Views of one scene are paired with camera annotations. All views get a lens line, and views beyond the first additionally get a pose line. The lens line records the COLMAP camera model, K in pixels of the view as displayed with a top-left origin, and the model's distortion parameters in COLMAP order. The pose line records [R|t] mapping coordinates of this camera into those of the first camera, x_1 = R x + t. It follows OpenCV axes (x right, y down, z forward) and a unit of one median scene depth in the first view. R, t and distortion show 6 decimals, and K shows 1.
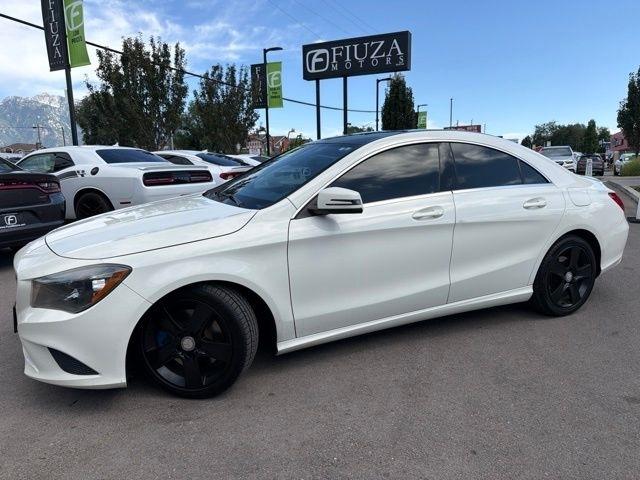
lens RADIAL K [[461.6, 0, 350.4], [0, 461.6, 246.4], [0, 0, 1]] dist [0.033634, -0.037992]
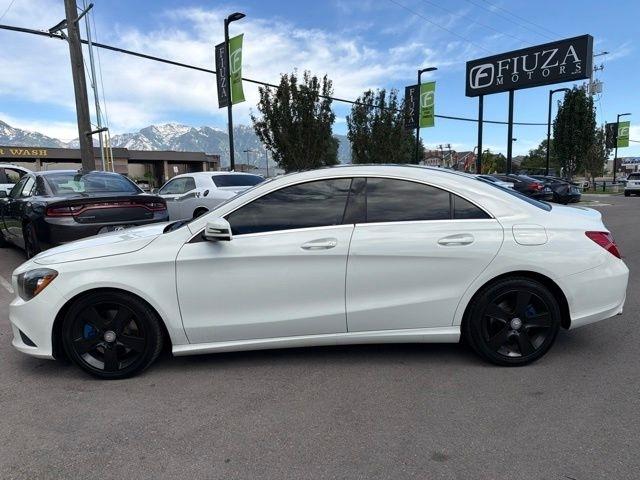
lens RADIAL K [[491.4, 0, 347.2], [0, 491.4, 219.8], [0, 0, 1]] dist [0.049398, -0.044715]
pose [[0.919445, 0.035380, -0.391623, 0.169728], [-0.073174, 0.993942, -0.082001, -0.009719], [0.386349, 0.104052, 0.916465, -0.008828]]
